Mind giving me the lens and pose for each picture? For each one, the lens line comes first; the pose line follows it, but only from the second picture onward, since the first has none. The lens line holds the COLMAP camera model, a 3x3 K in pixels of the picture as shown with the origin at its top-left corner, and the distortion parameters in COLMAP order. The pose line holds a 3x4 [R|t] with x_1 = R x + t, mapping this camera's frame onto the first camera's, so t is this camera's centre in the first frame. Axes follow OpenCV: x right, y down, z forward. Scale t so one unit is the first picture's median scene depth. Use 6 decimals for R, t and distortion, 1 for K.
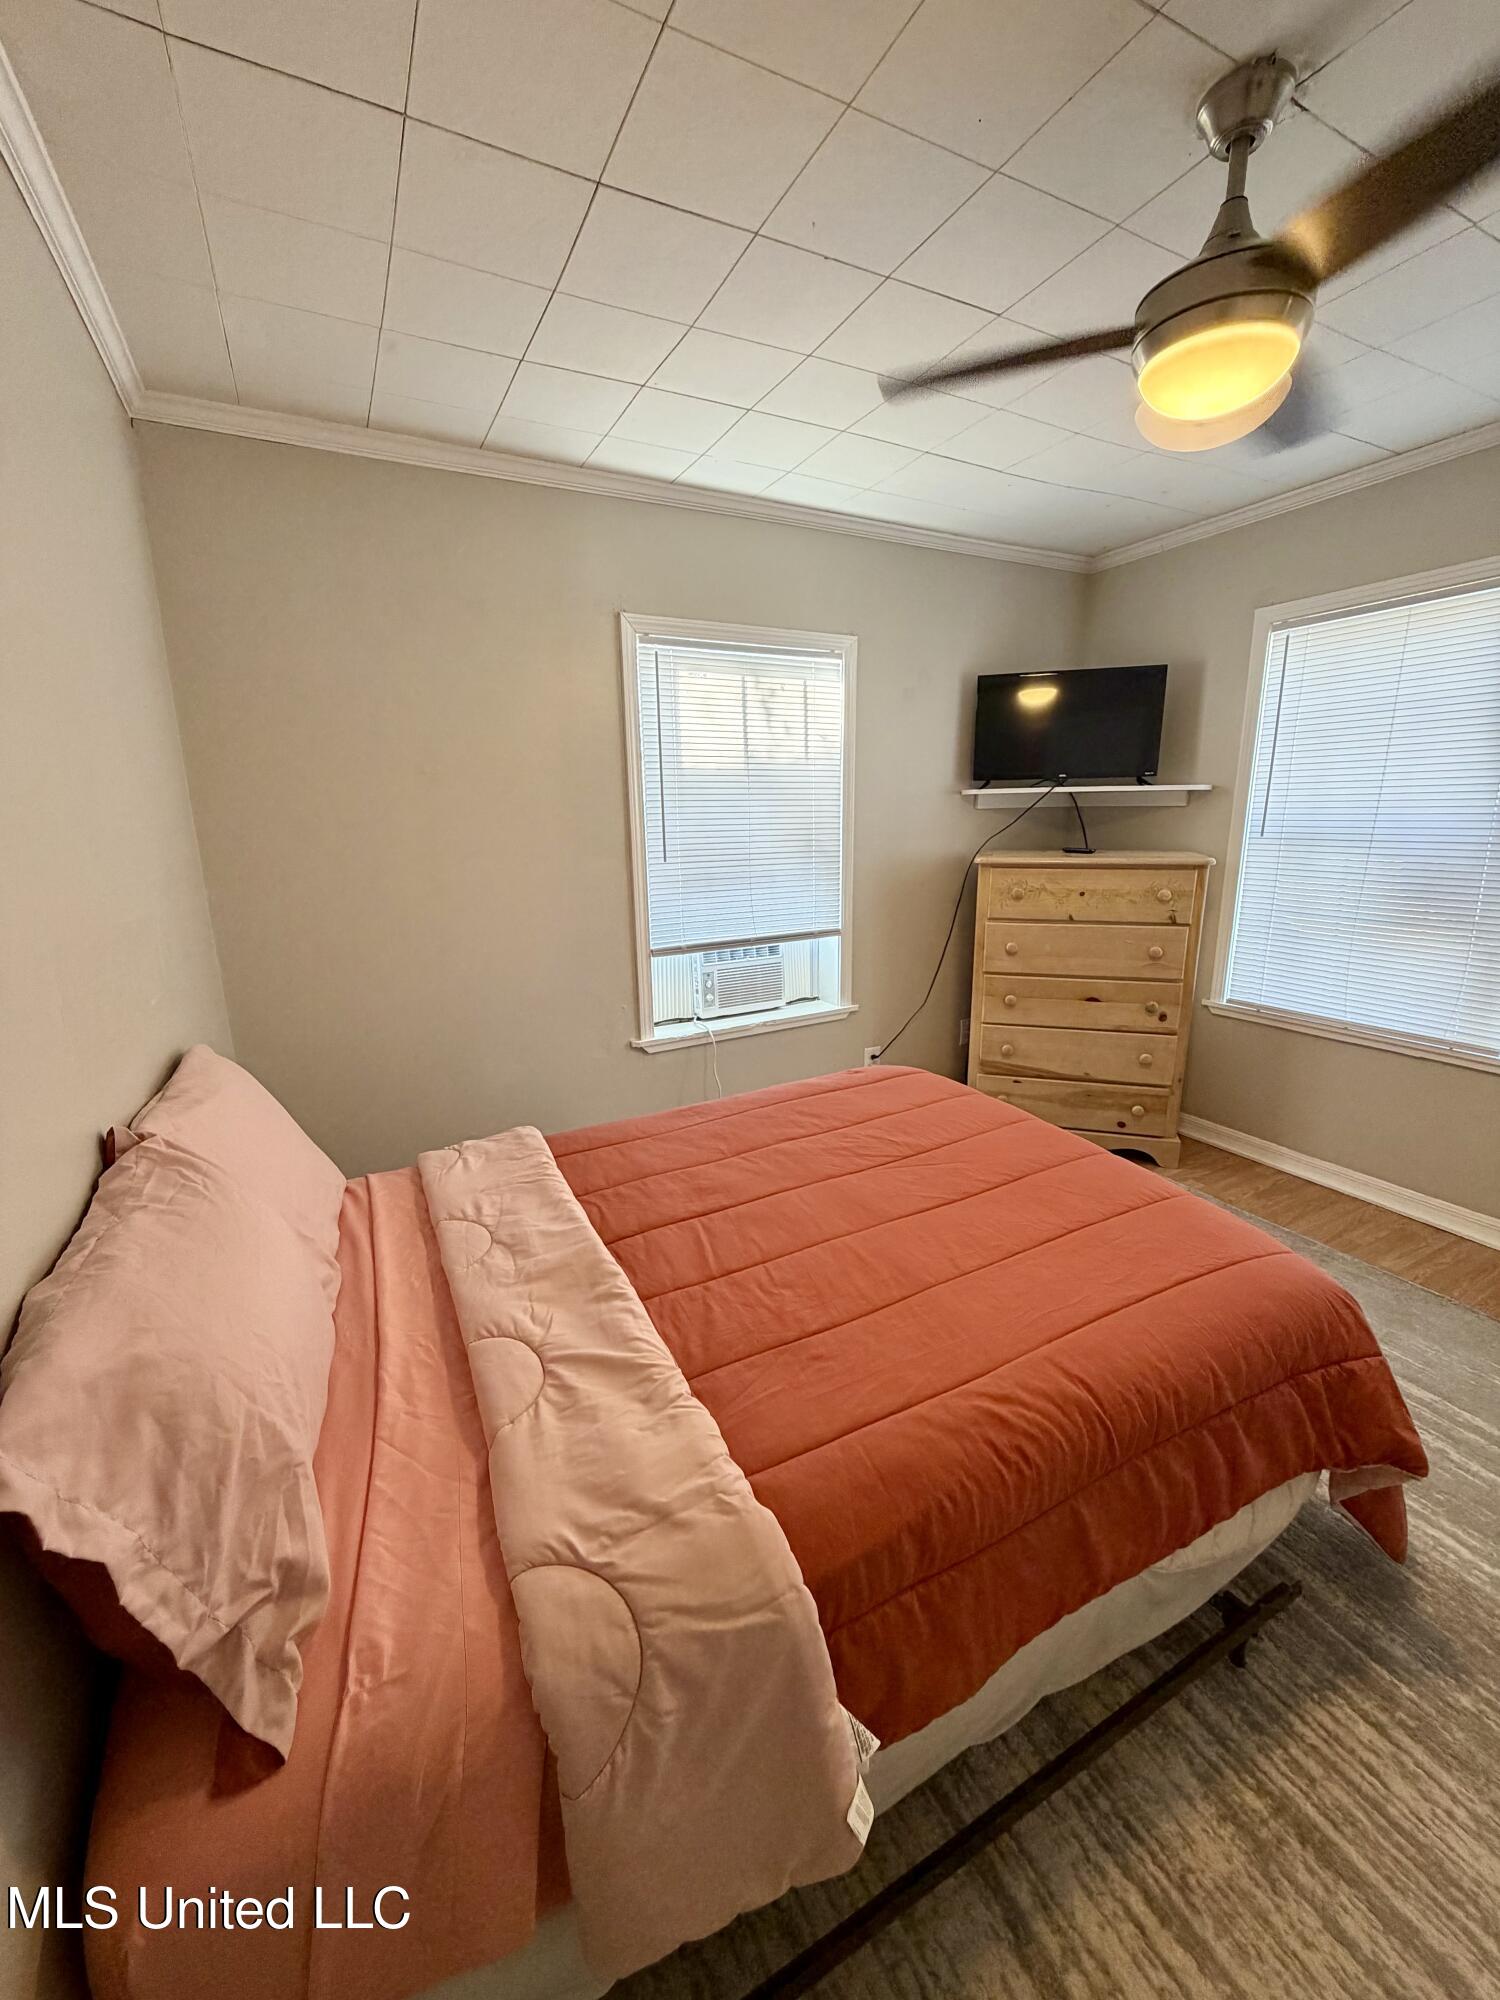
lens RADIAL K [[790.4, 0, 750.0], [0, 790.4, 1000.0], [0, 0, 1]] dist [-0.000141, -0.000310]
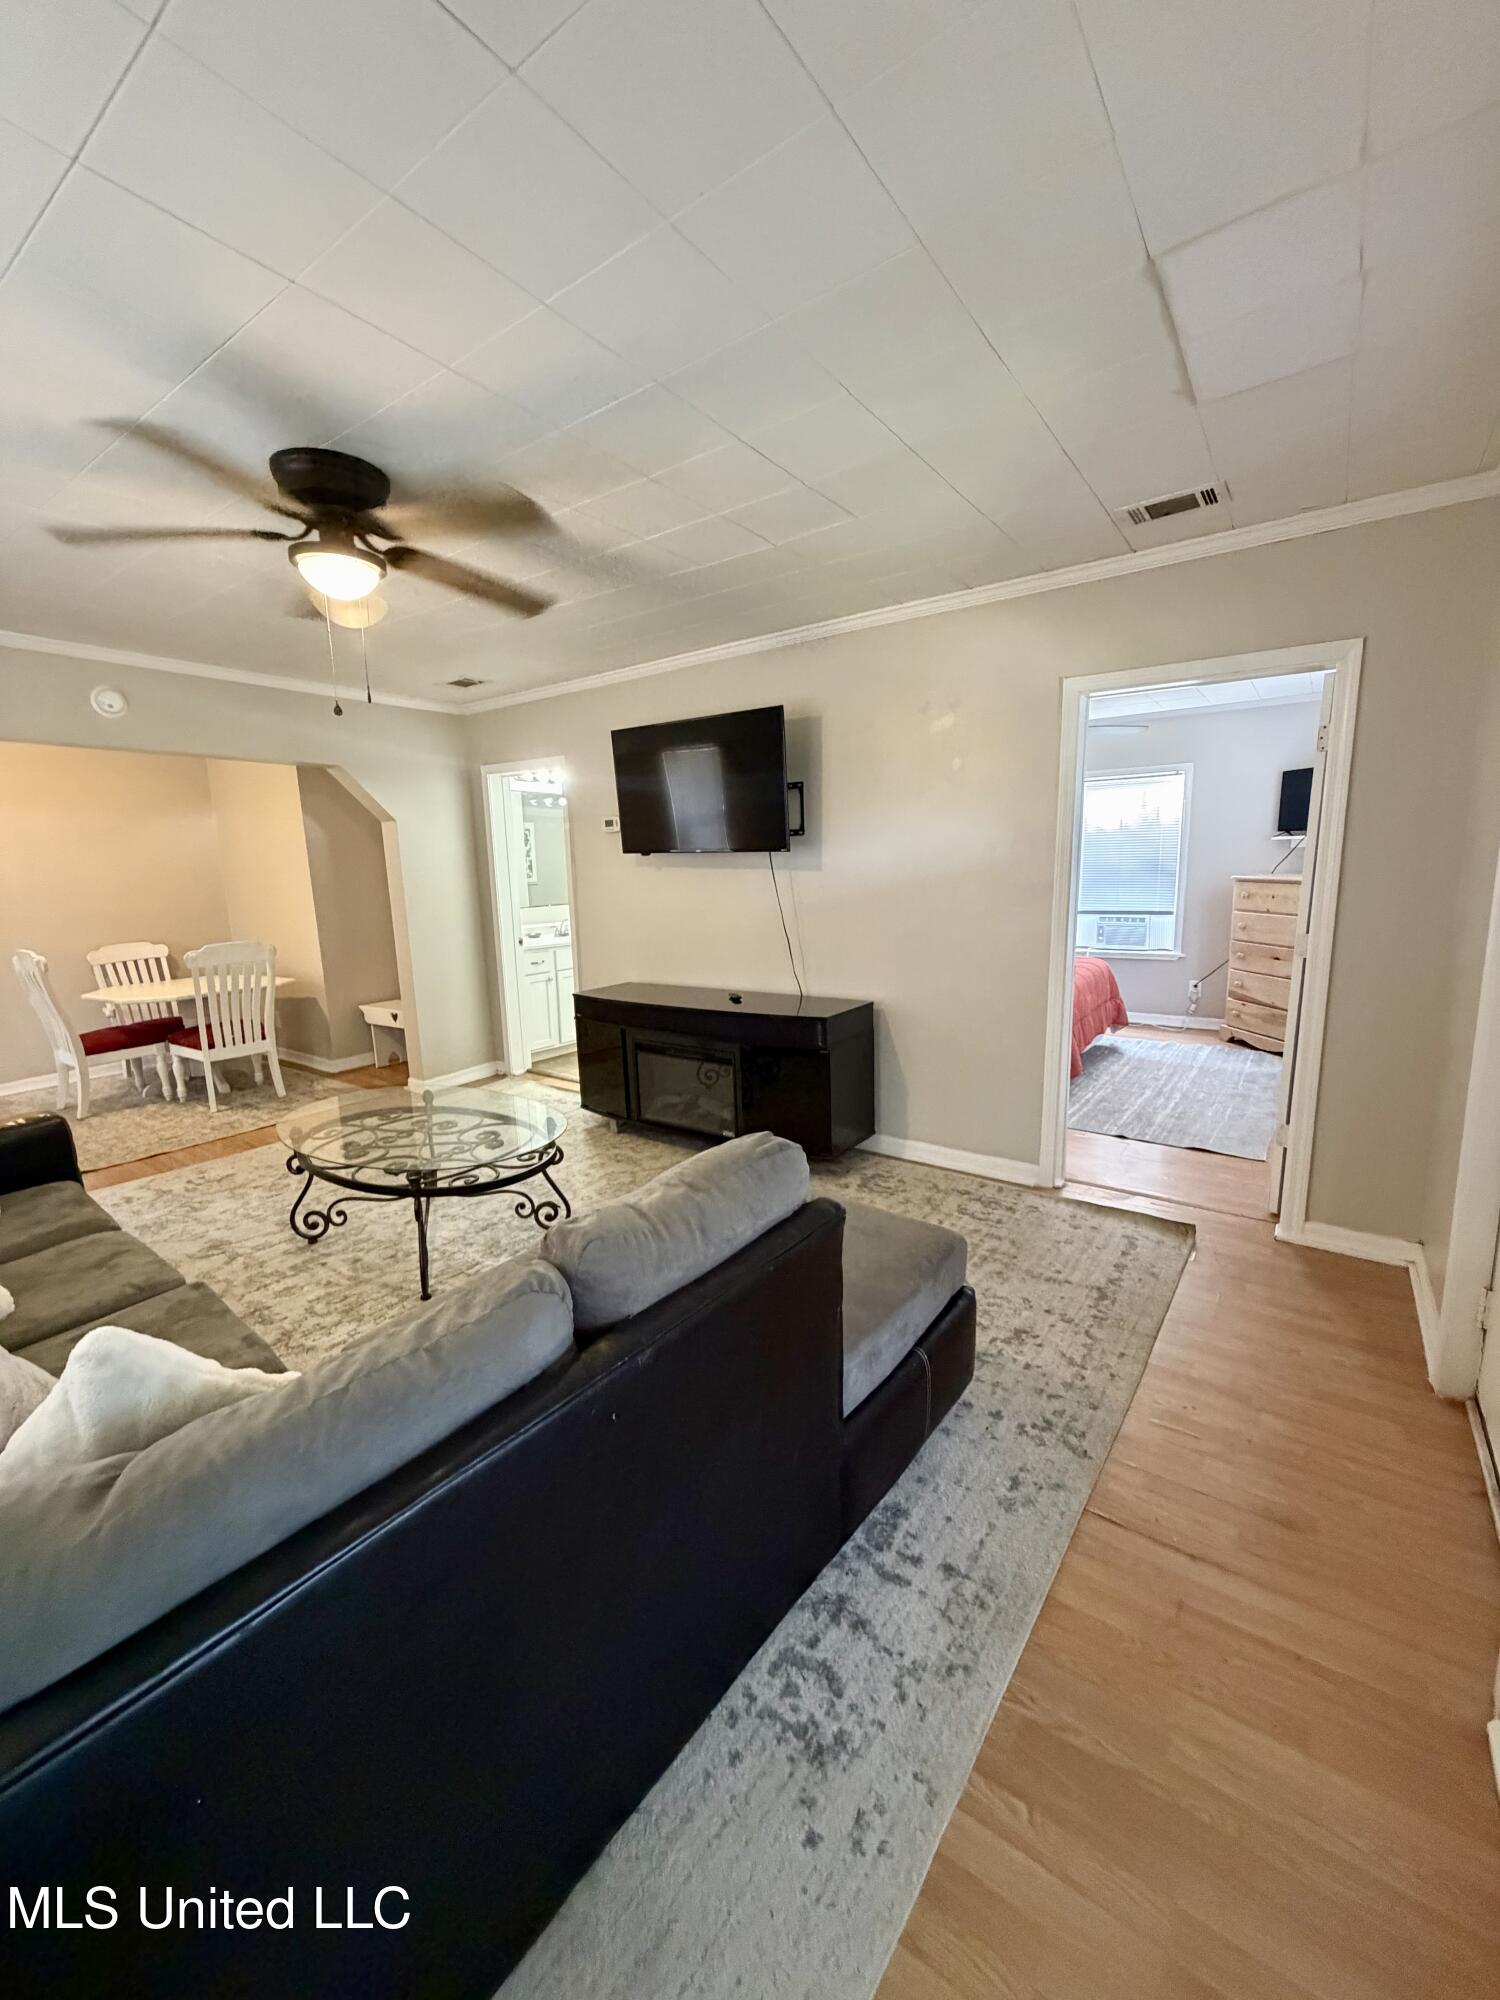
lens RADIAL K [[790.4, 0, 750.0], [0, 790.4, 1000.0], [0, 0, 1]] dist [-0.000141, -0.000310]
pose [[0.446090, 0.164455, -0.879749, 1.500887], [-0.185031, 0.978683, 0.089126, 0.152314], [0.875653, 0.123022, 0.467010, -0.829039]]
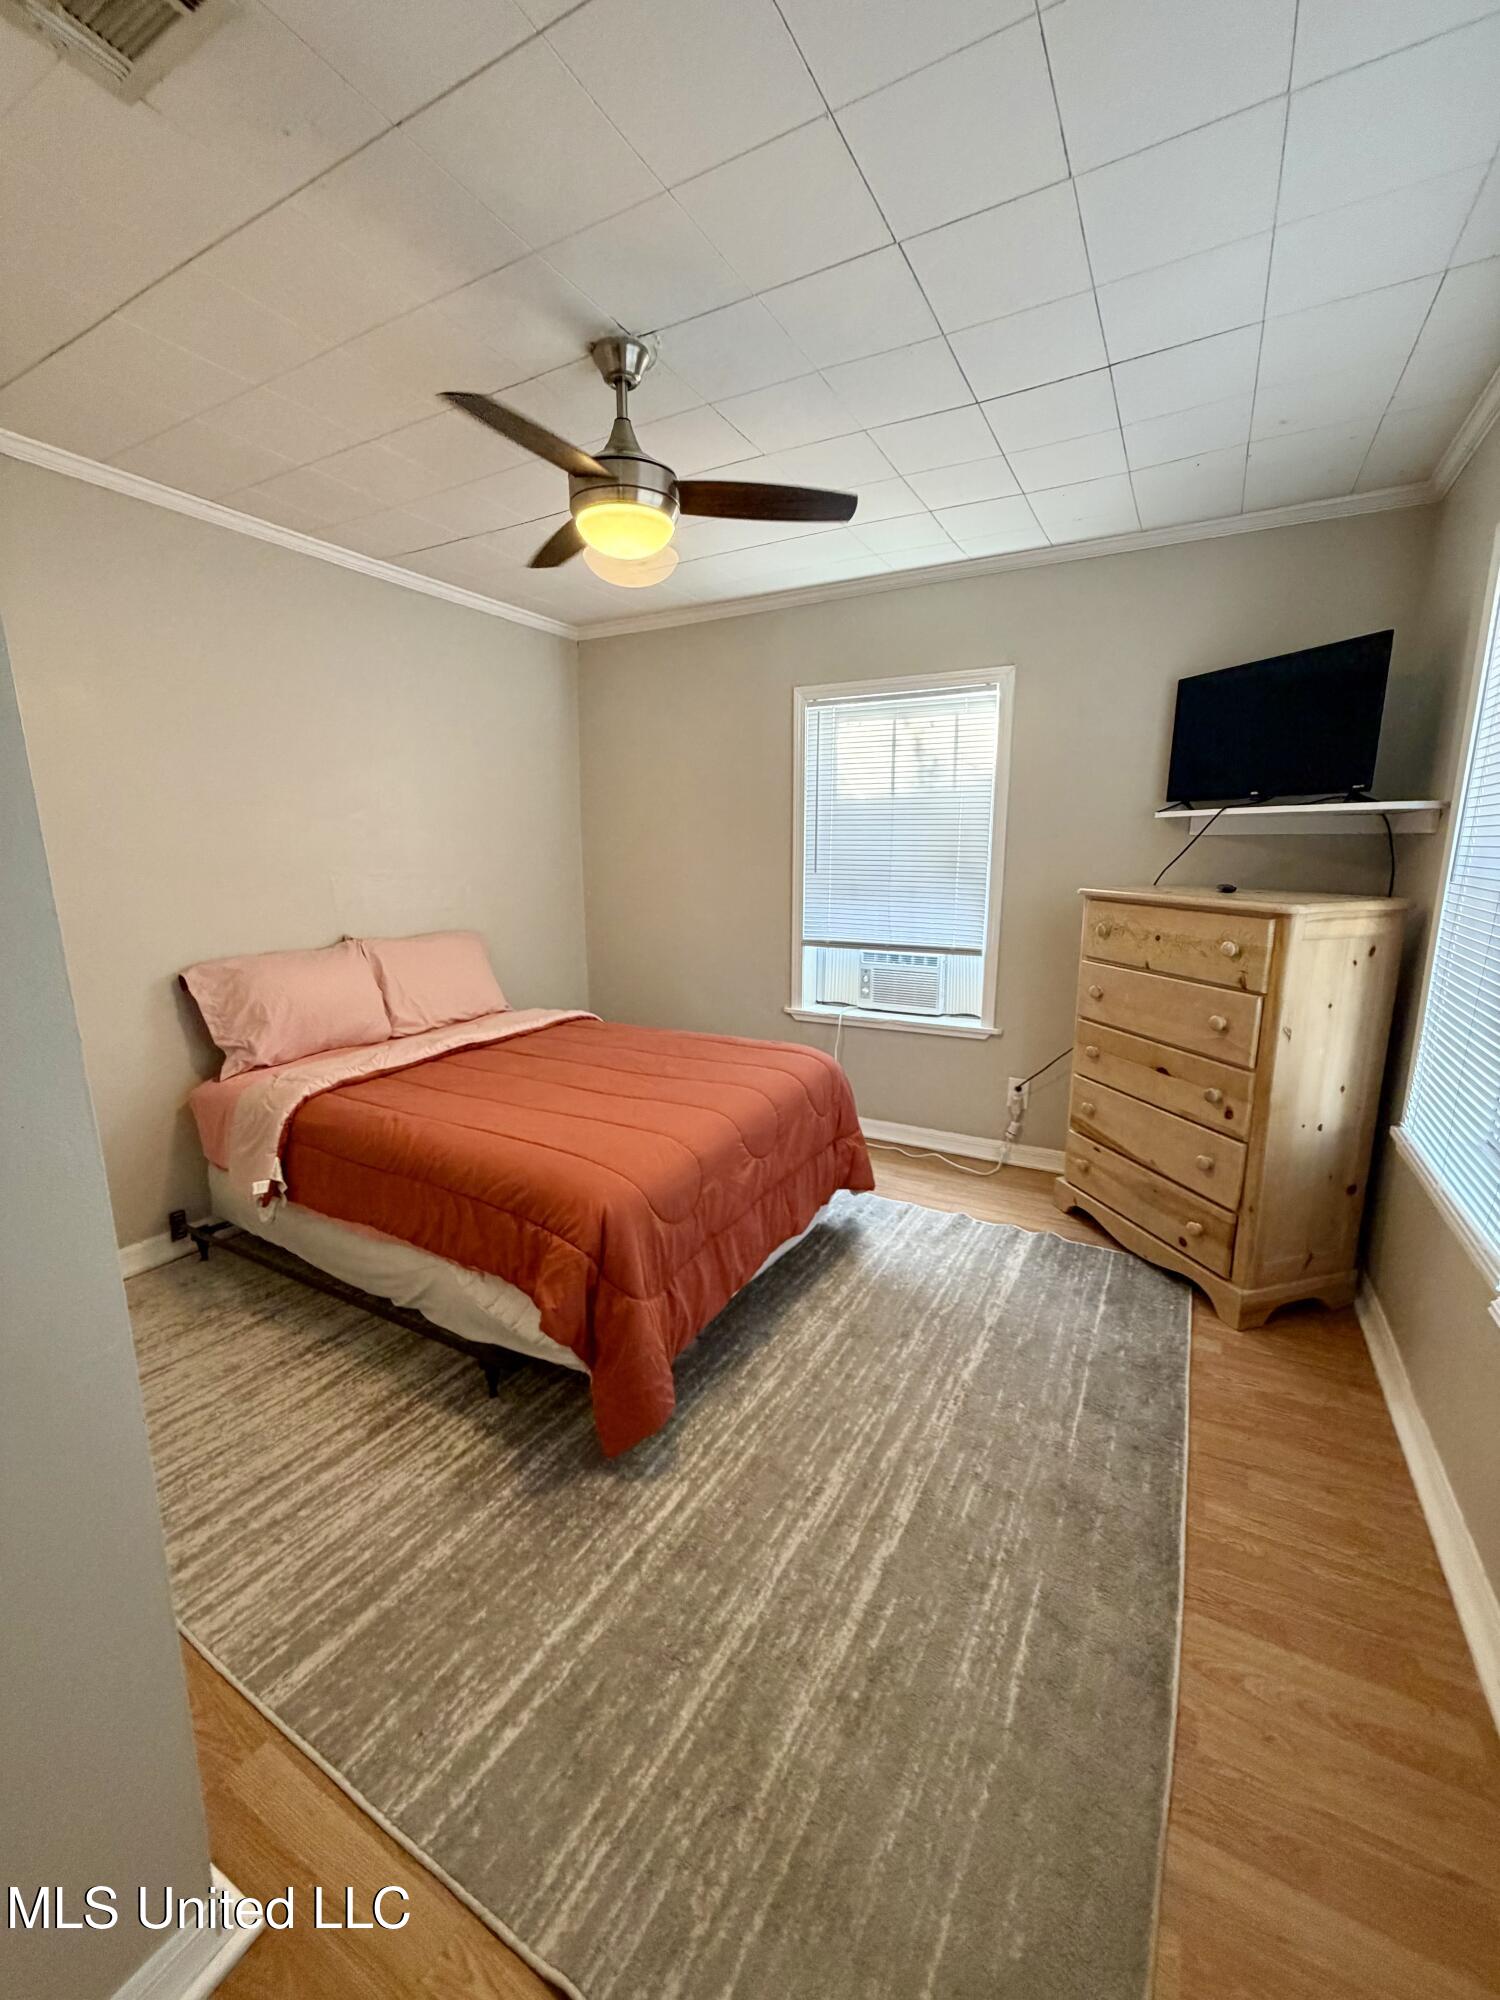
lens RADIAL K [[790.4, 0, 750.0], [0, 790.4, 1000.0], [0, 0, 1]] dist [-0.000141, -0.000310]
pose [[0.548608, 0.180484, -0.816367, 0.874990], [-0.203896, 0.975823, 0.078717, -0.050027], [0.810836, 0.123269, 0.572144, 0.196320]]
